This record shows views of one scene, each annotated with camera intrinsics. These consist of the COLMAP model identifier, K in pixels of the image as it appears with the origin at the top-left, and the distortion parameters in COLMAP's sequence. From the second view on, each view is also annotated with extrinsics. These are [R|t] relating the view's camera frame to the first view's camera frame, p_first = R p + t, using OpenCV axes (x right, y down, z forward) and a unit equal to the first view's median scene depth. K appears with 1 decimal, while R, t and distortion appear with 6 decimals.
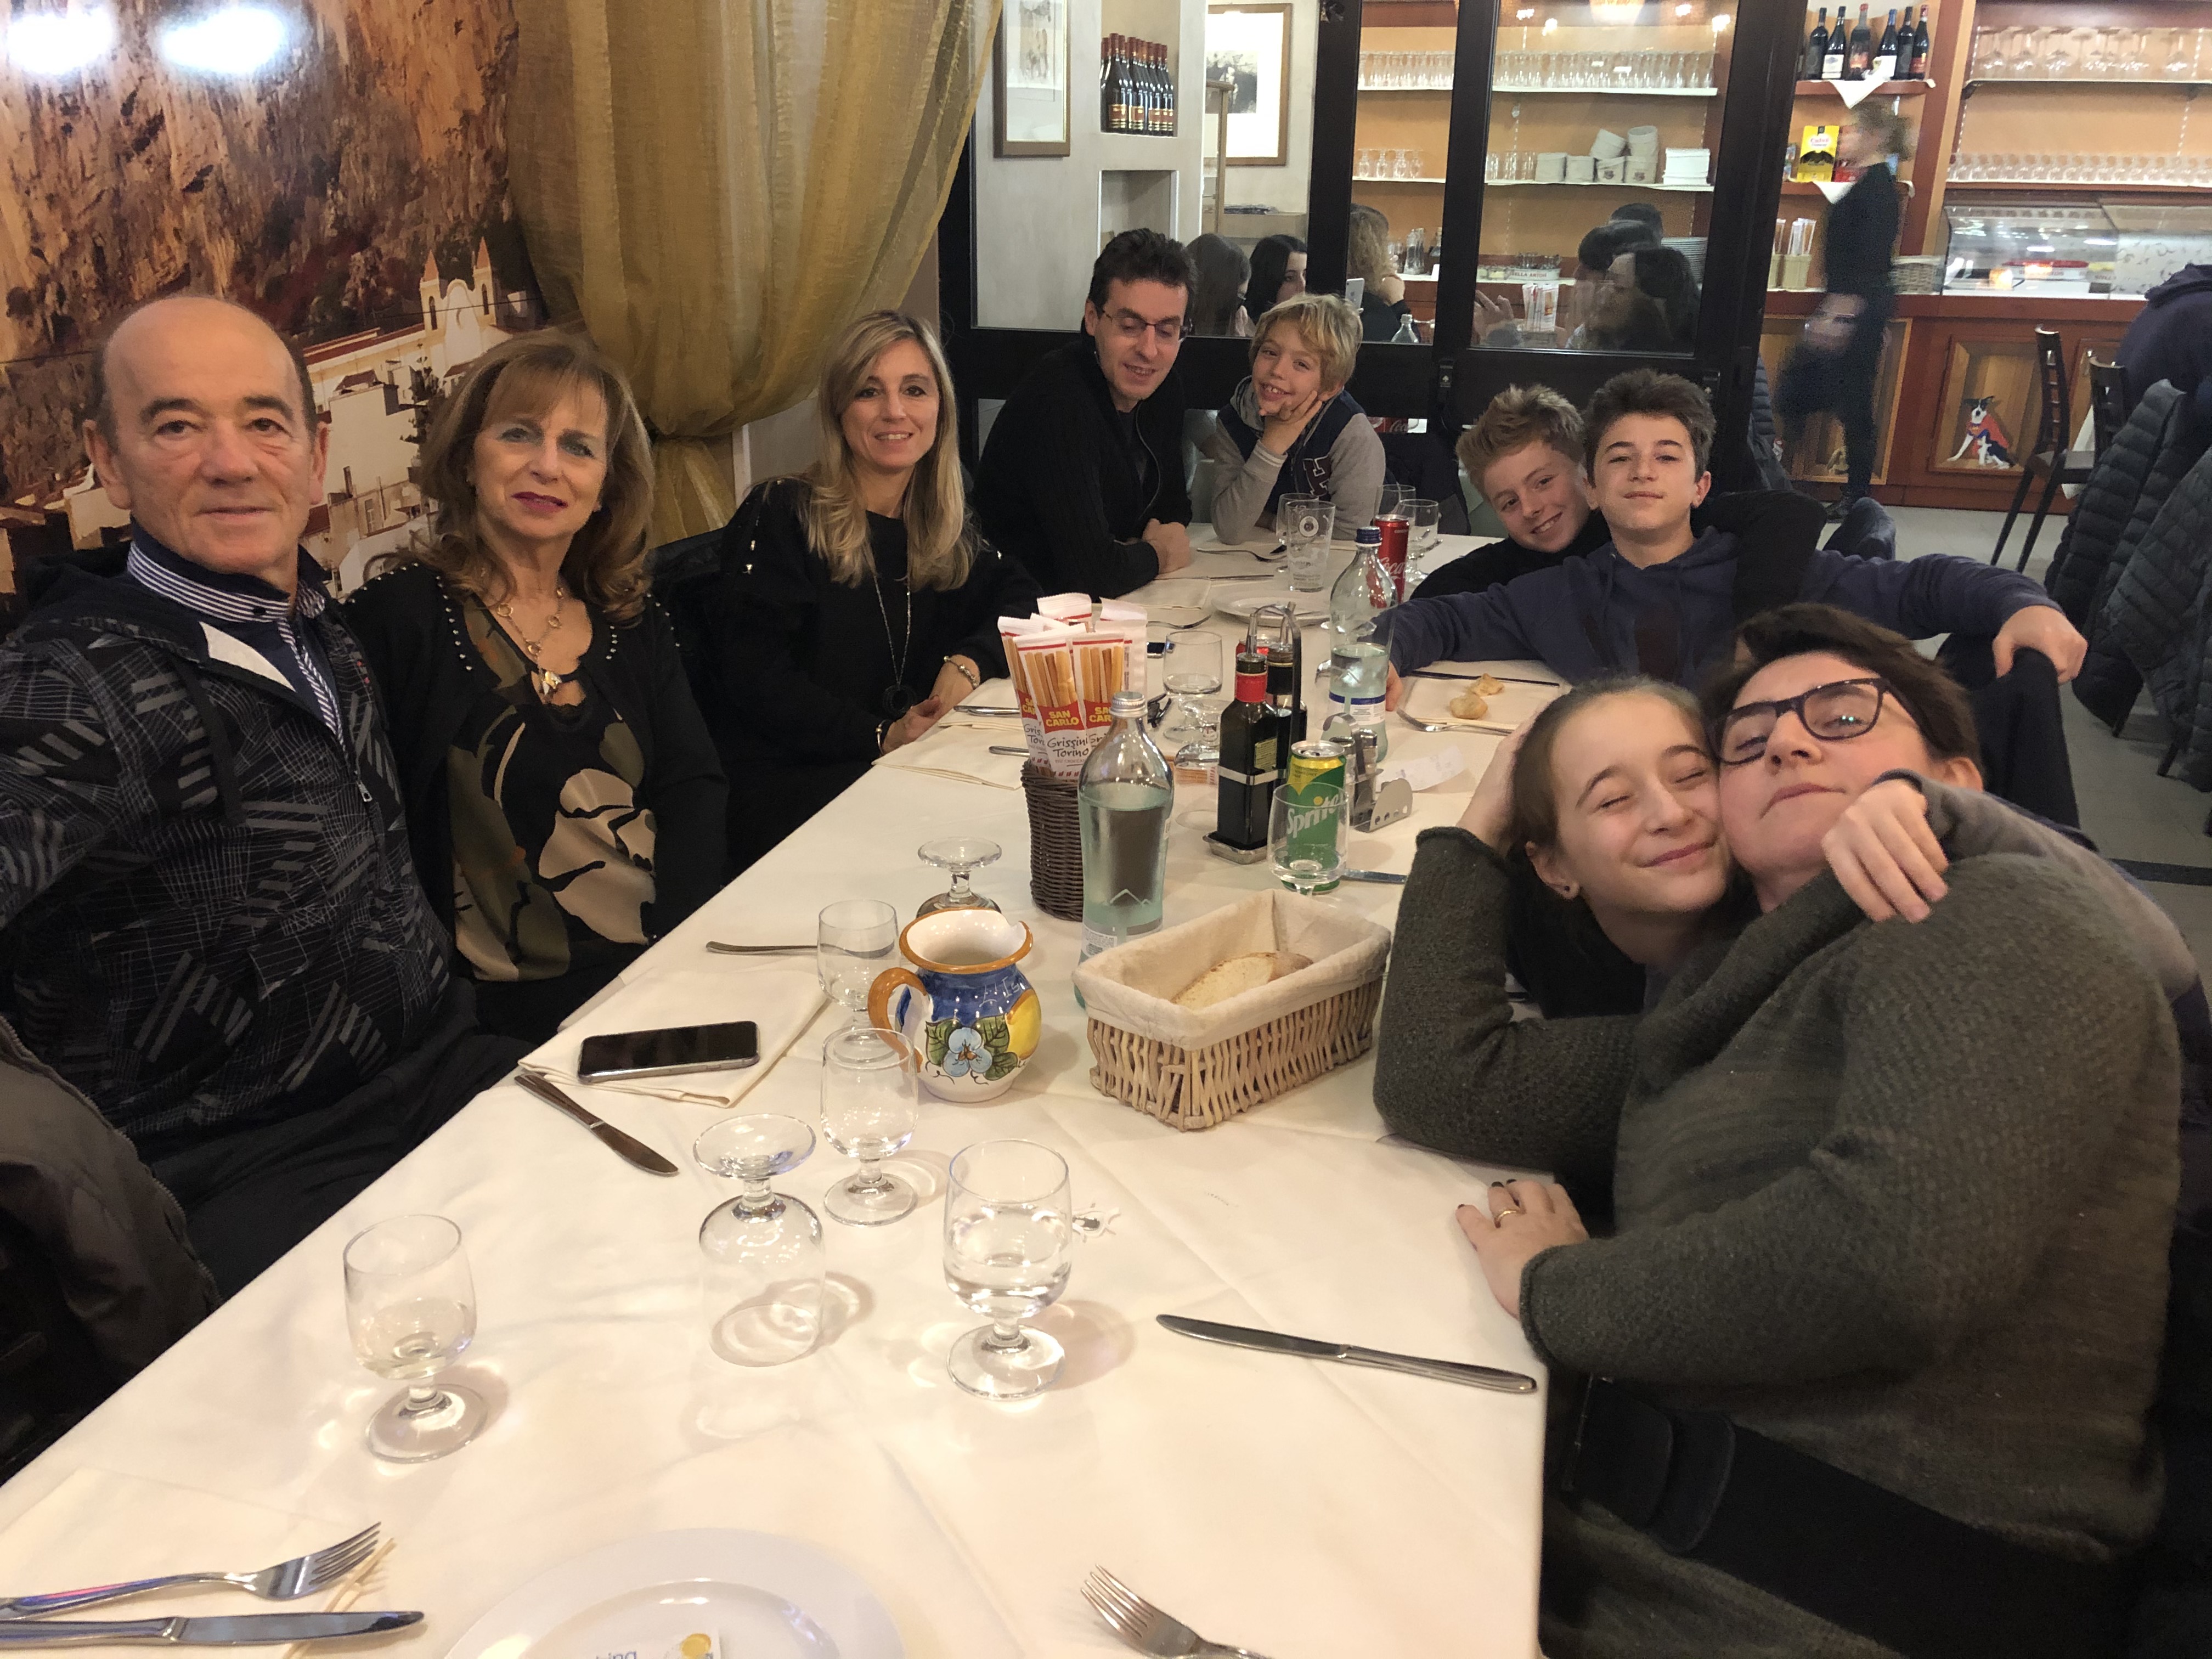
lens RADIAL K [[1870.3, 0, 1106.0], [0, 1870.3, 829.5], [0, 0, 1]] dist [-0.001274, 0.023025]
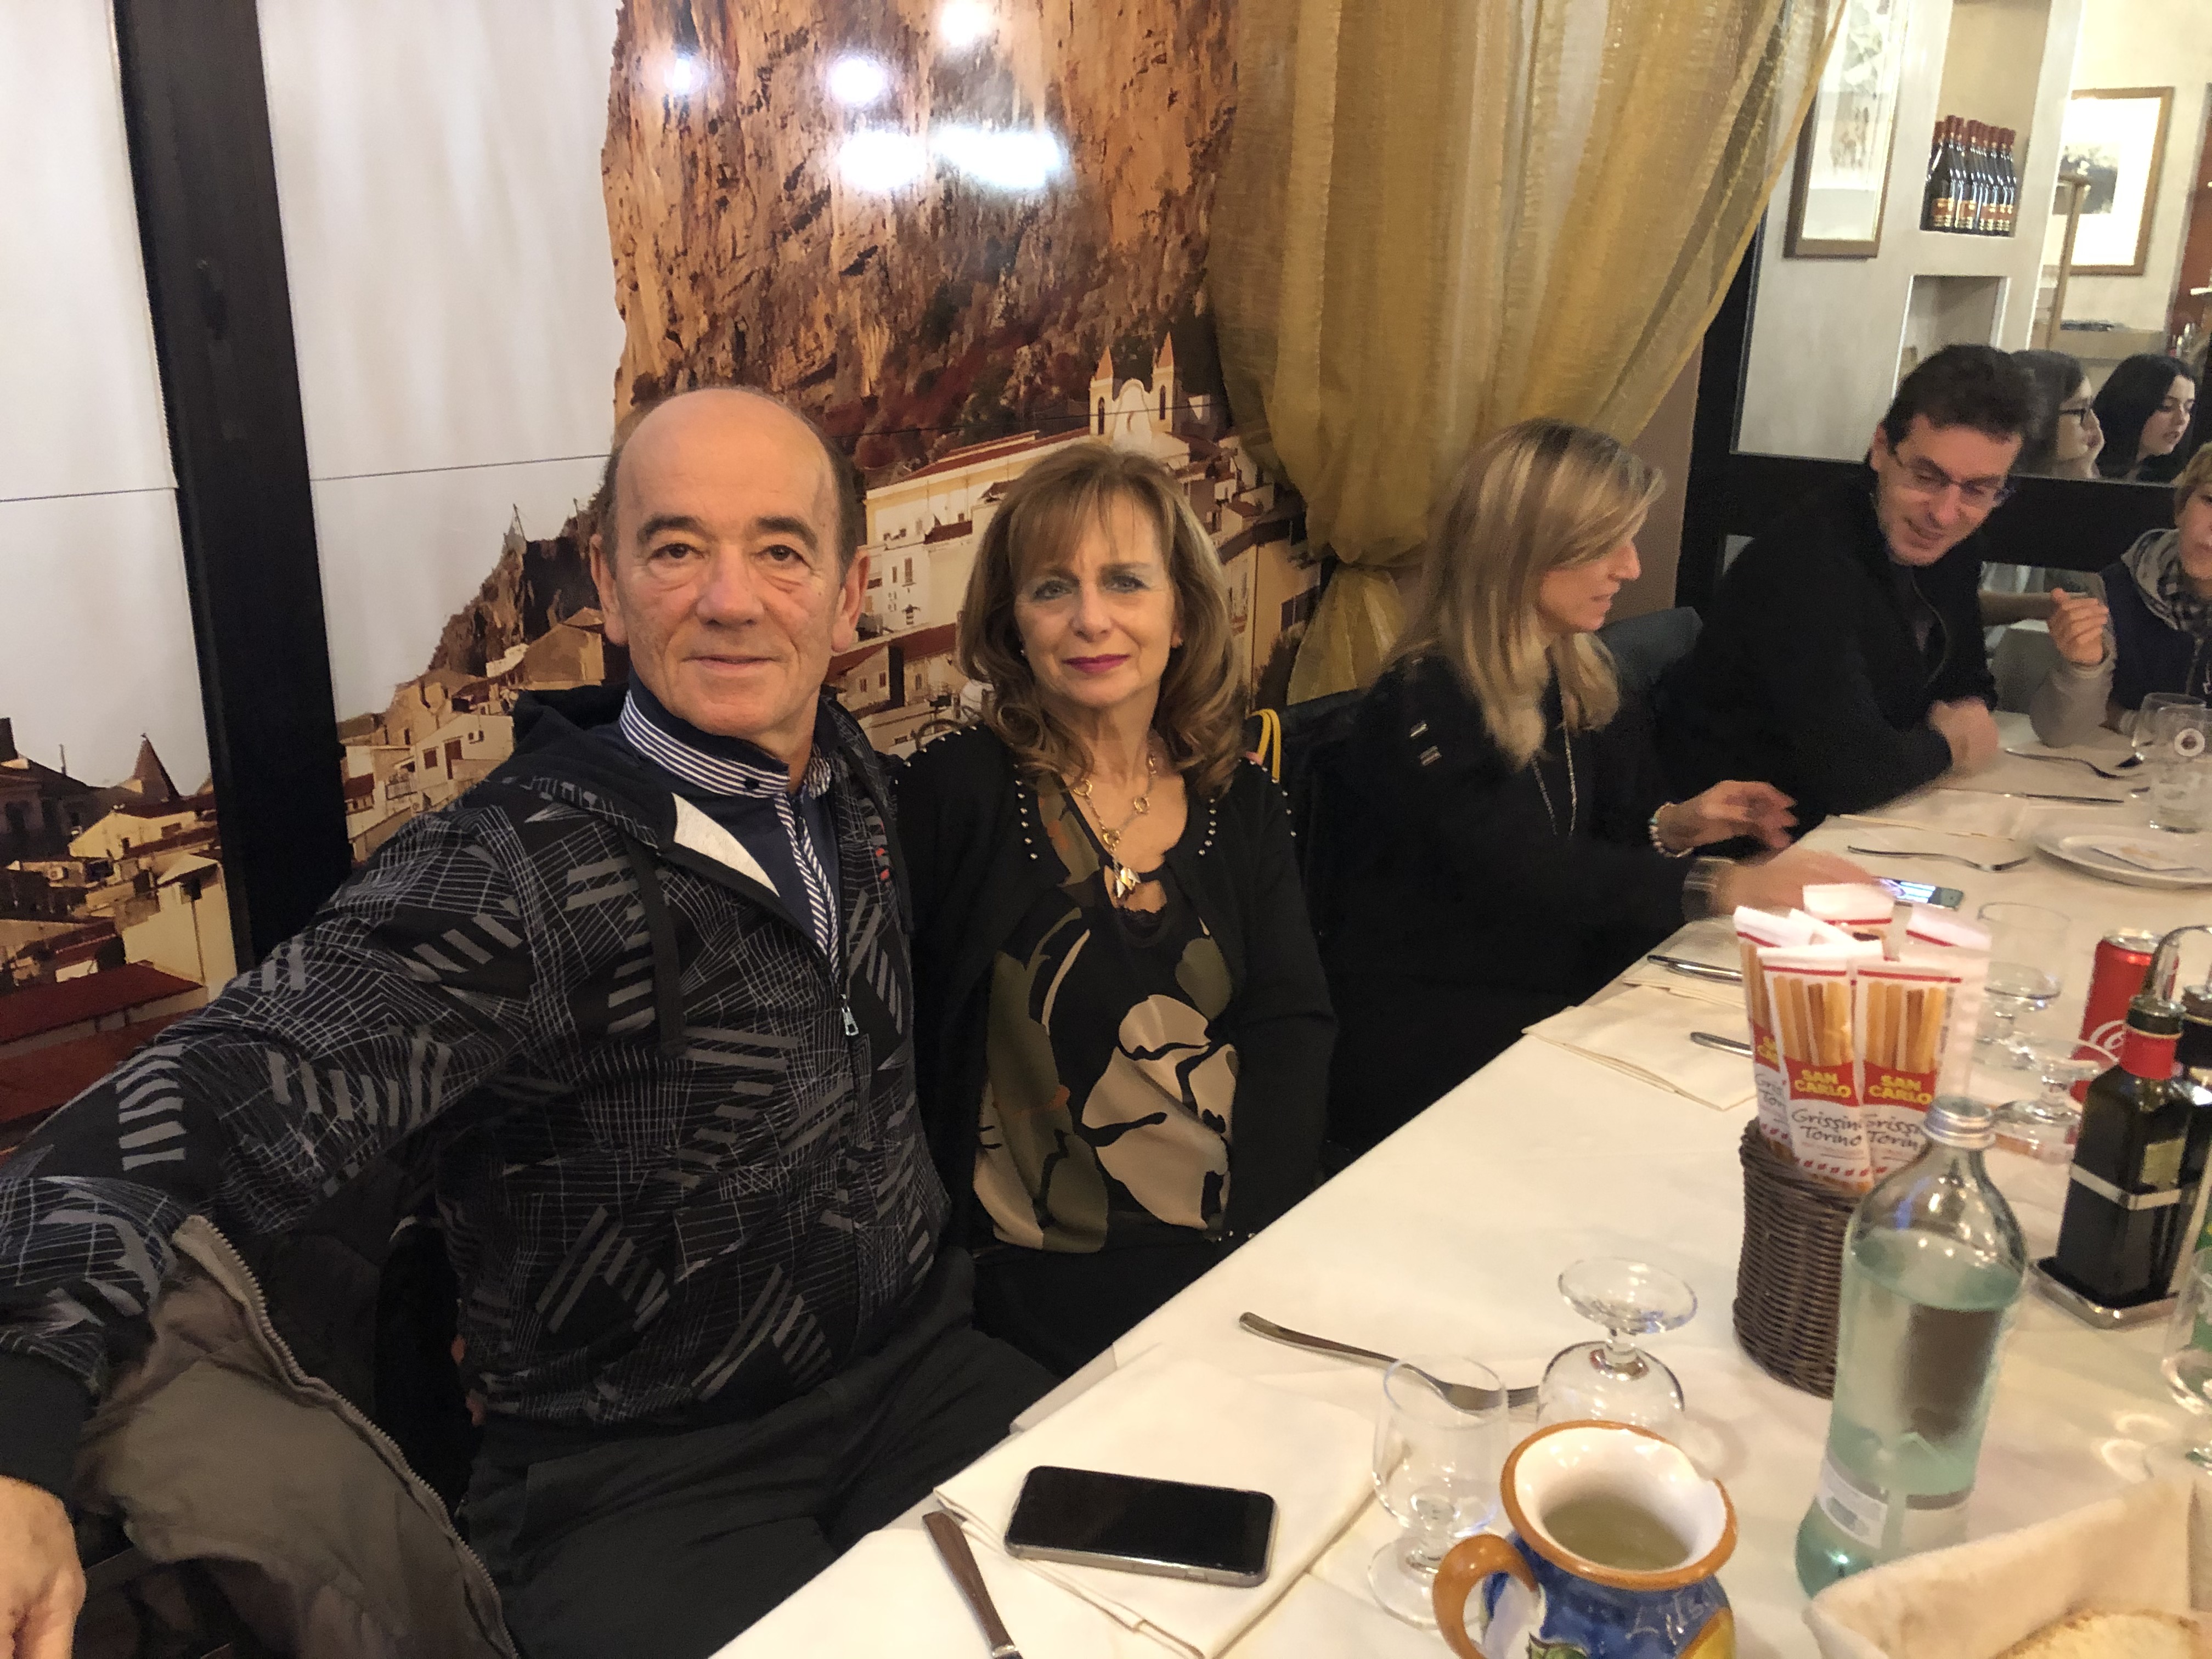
lens RADIAL K [[1859.2, 0, 1106.0], [0, 1859.2, 829.5], [0, 0, 1]] dist [0.029803, -0.006055]
pose [[0.926831, 0.115218, -0.357365, -0.025820], [-0.134638, 0.990445, -0.029856, -0.074226], [0.350511, 0.075787, 0.933487, 0.255333]]
